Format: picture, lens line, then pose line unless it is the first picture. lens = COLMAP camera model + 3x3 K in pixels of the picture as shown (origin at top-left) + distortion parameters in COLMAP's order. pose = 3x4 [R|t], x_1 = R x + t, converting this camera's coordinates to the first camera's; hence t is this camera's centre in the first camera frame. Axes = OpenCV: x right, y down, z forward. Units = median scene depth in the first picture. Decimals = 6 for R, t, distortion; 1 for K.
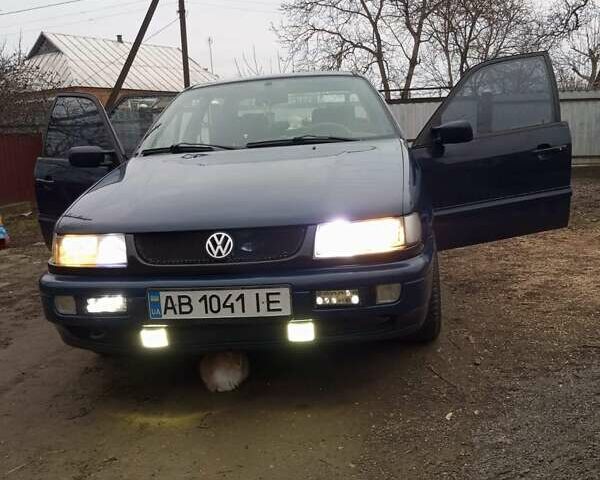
lens RADIAL K [[634.1, 0, 300.0], [0, 634.1, 240.0], [0, 0, 1]] dist [0.082345, -0.185986]
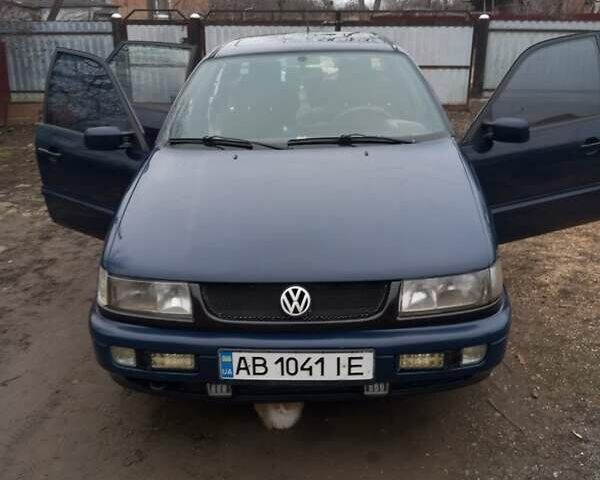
lens RADIAL K [[634.1, 0, 300.0], [0, 634.1, 240.0], [0, 0, 1]] dist [0.082345, -0.185986]
pose [[0.997460, 0.017161, 0.069134, -0.186103], [-0.028278, 0.986188, 0.163196, -0.230723], [-0.065379, -0.164736, 0.984169, 0.106258]]
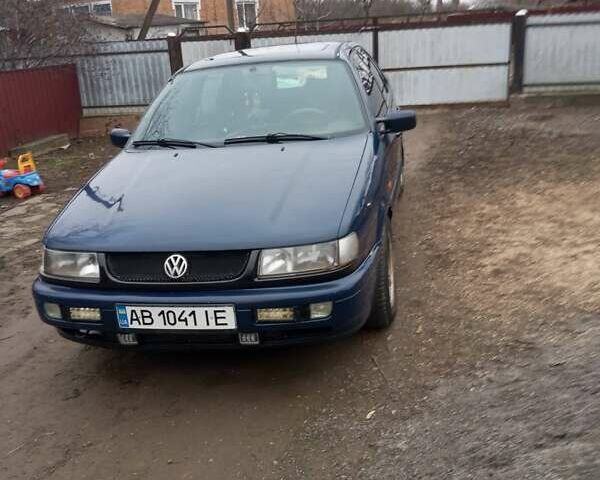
lens RADIAL K [[634.1, 0, 300.0], [0, 634.1, 240.0], [0, 0, 1]] dist [0.082345, -0.185986]
pose [[0.996419, 0.007073, -0.084257, 0.195378], [0.006287, 0.987539, 0.157251, -0.219266], [0.084320, -0.157218, 0.983958, -0.109556]]
